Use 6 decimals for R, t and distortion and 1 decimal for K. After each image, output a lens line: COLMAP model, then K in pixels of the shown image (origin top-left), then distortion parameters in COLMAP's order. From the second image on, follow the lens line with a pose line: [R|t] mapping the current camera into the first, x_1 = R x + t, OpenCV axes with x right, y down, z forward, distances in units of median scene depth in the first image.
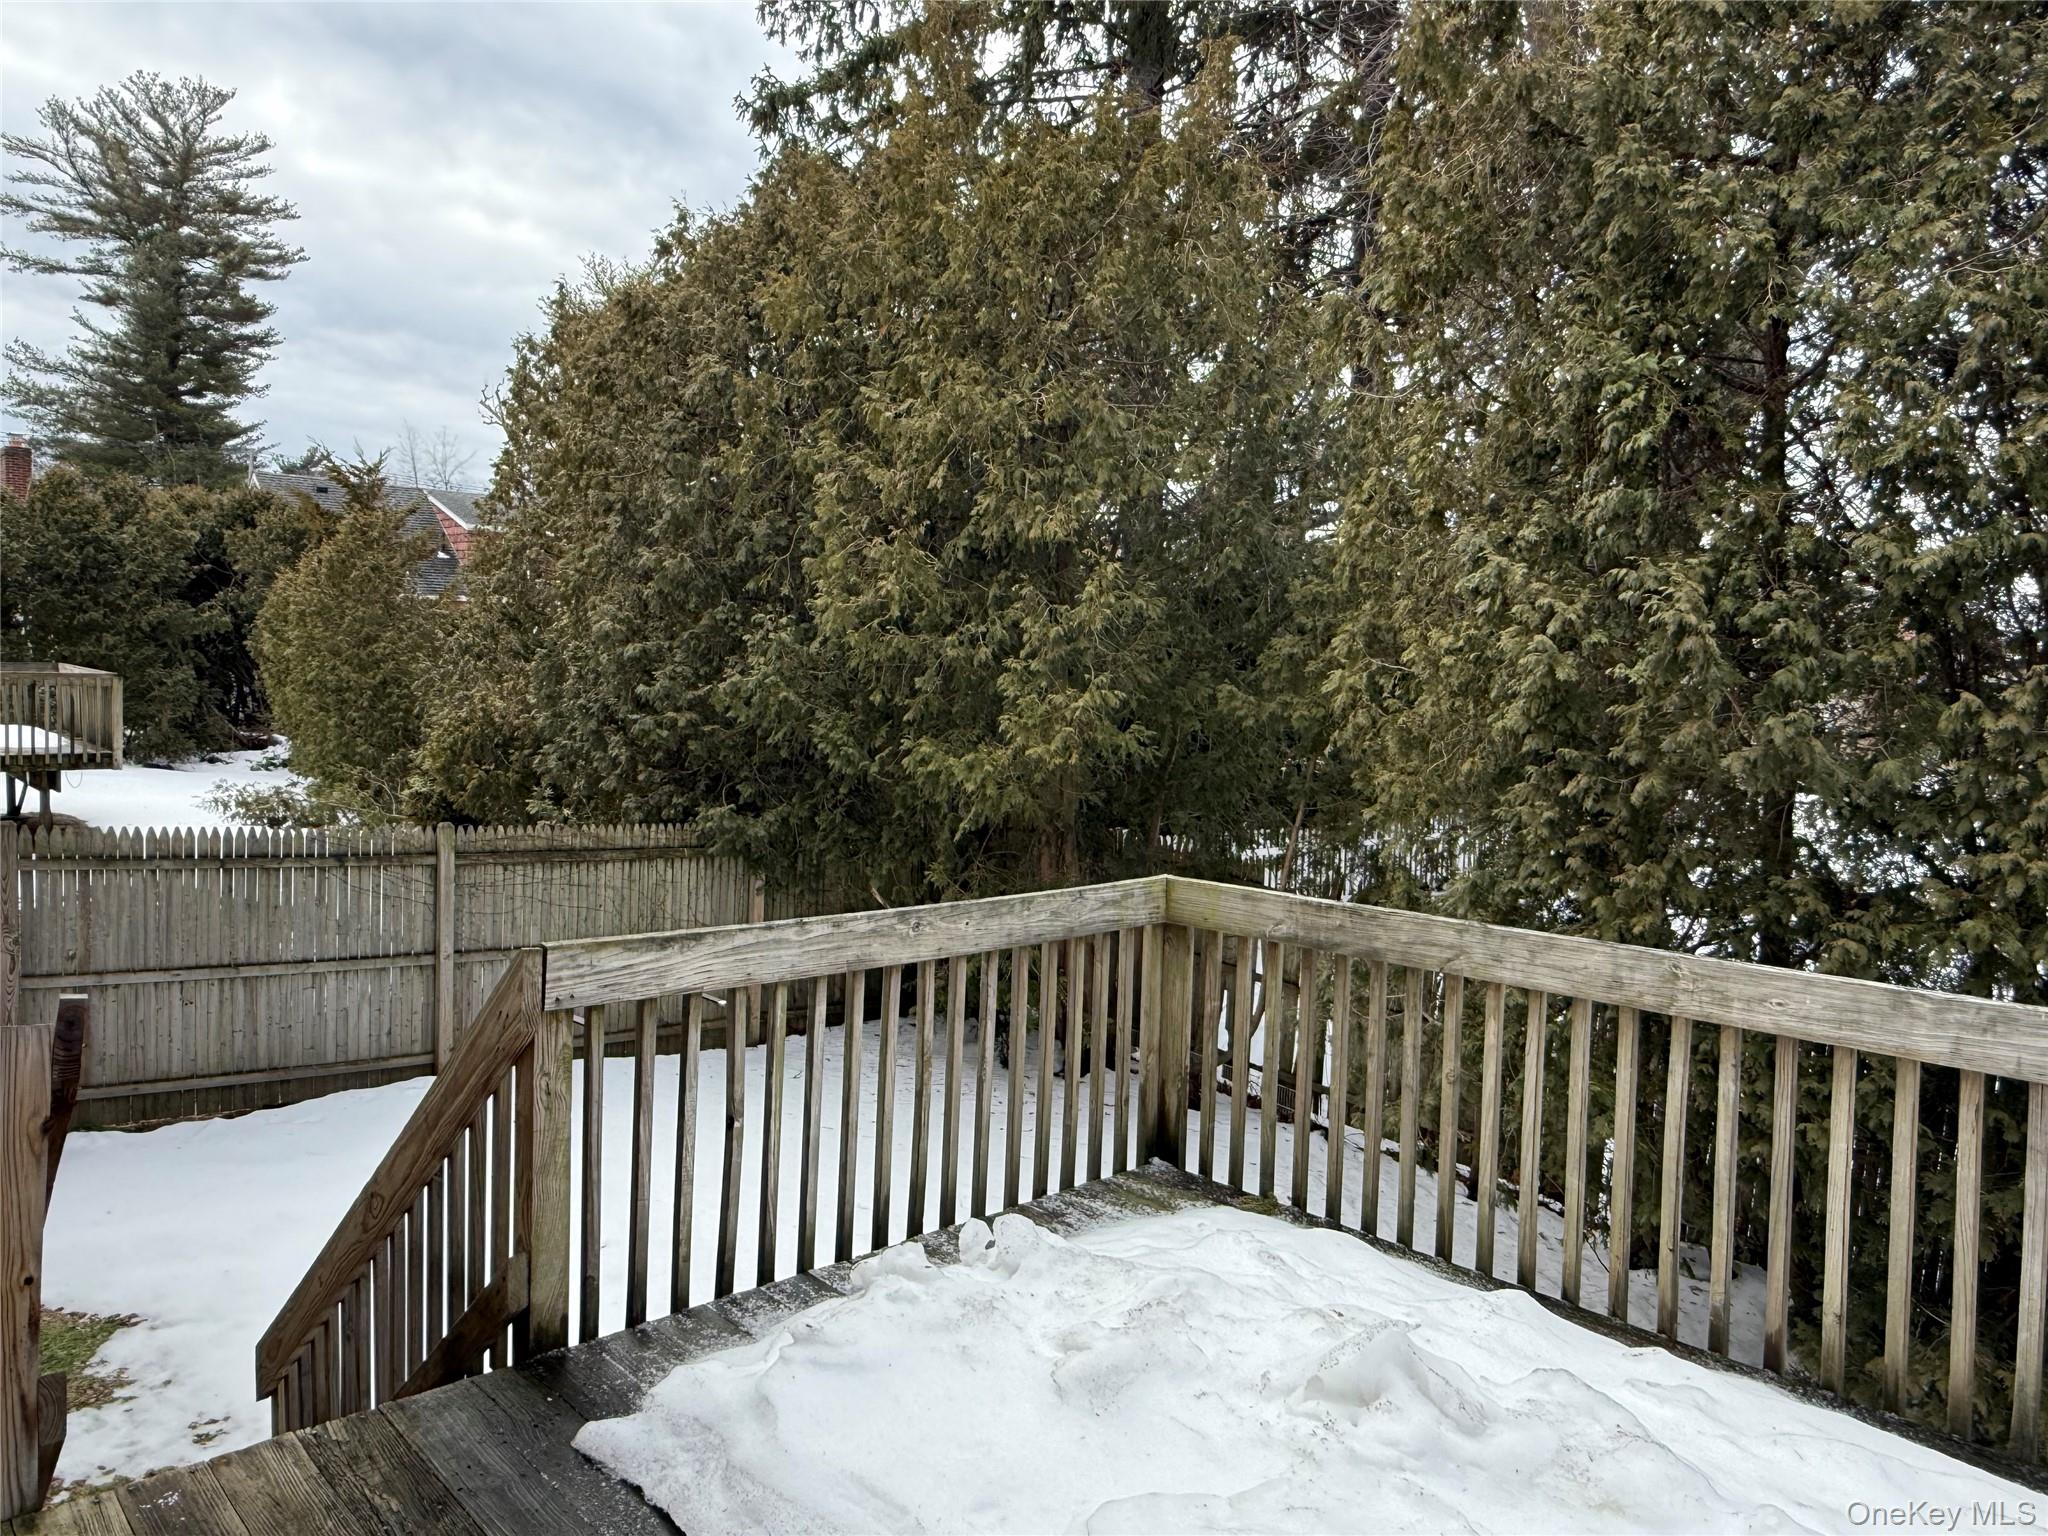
lens RADIAL K [[1385.8, 0, 1024.0], [0, 1385.8, 768.0], [0, 0, 1]] dist [-0.010524, 0.007981]
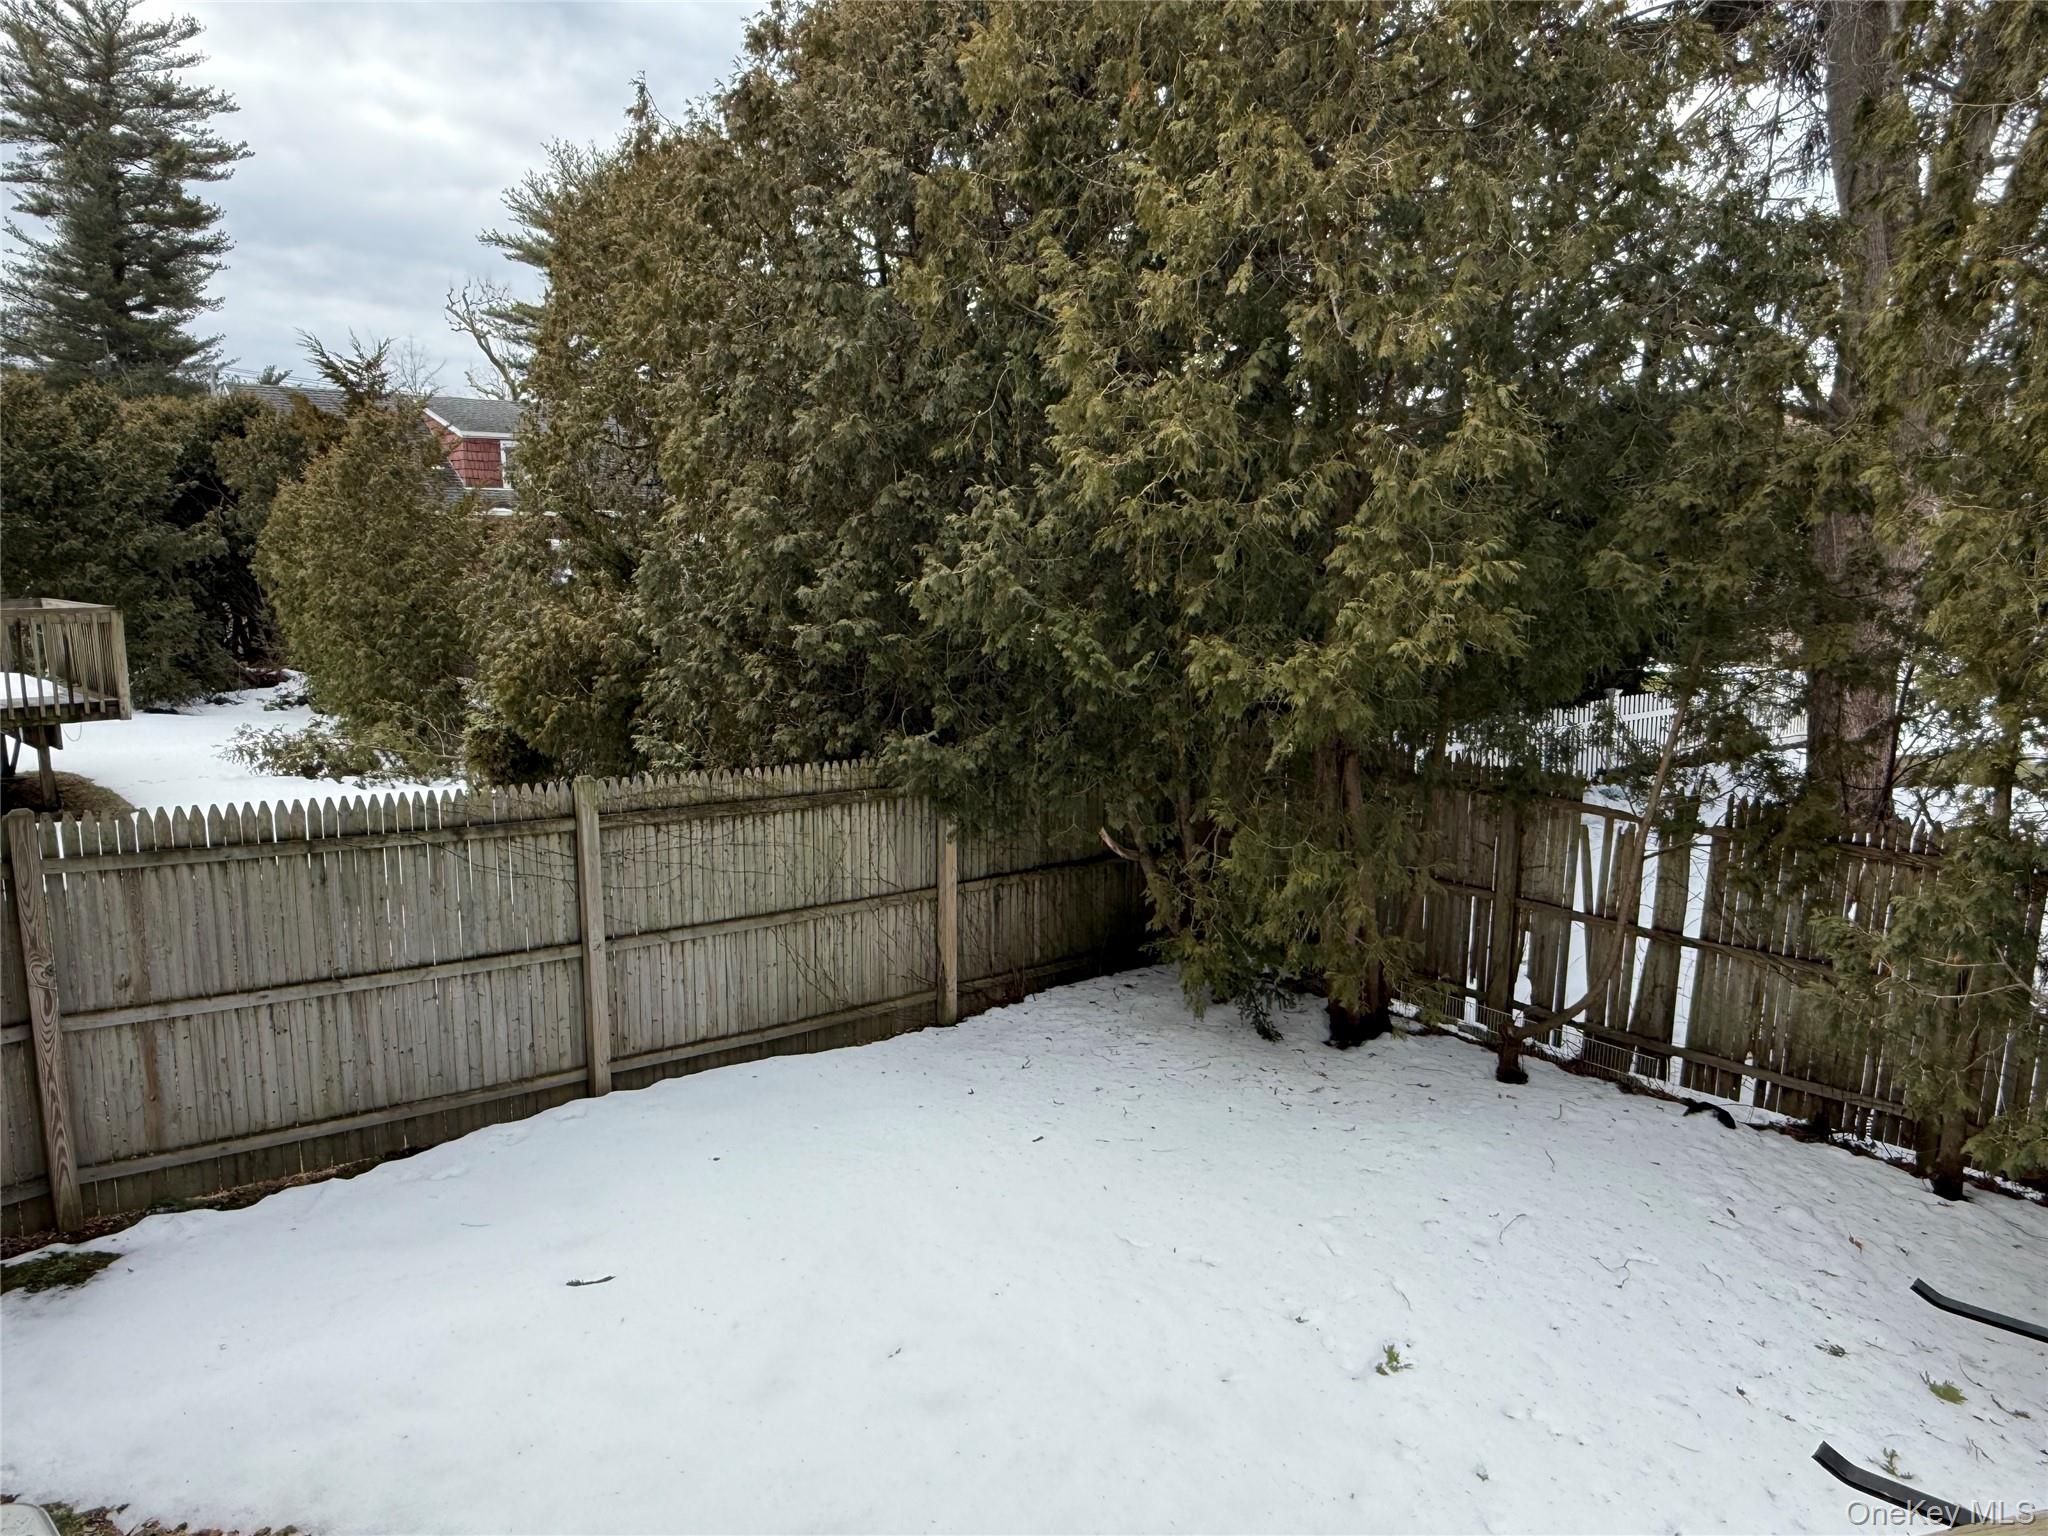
lens RADIAL K [[1411.7, 0, 1024.0], [0, 1411.7, 768.0], [0, 0, 1]] dist [0.007048, 0.004059]
pose [[0.998913, -0.046409, -0.004389, -0.096660], [0.046604, 0.996340, 0.071651, -0.005885], [0.001048, -0.071778, 0.997420, 0.121163]]
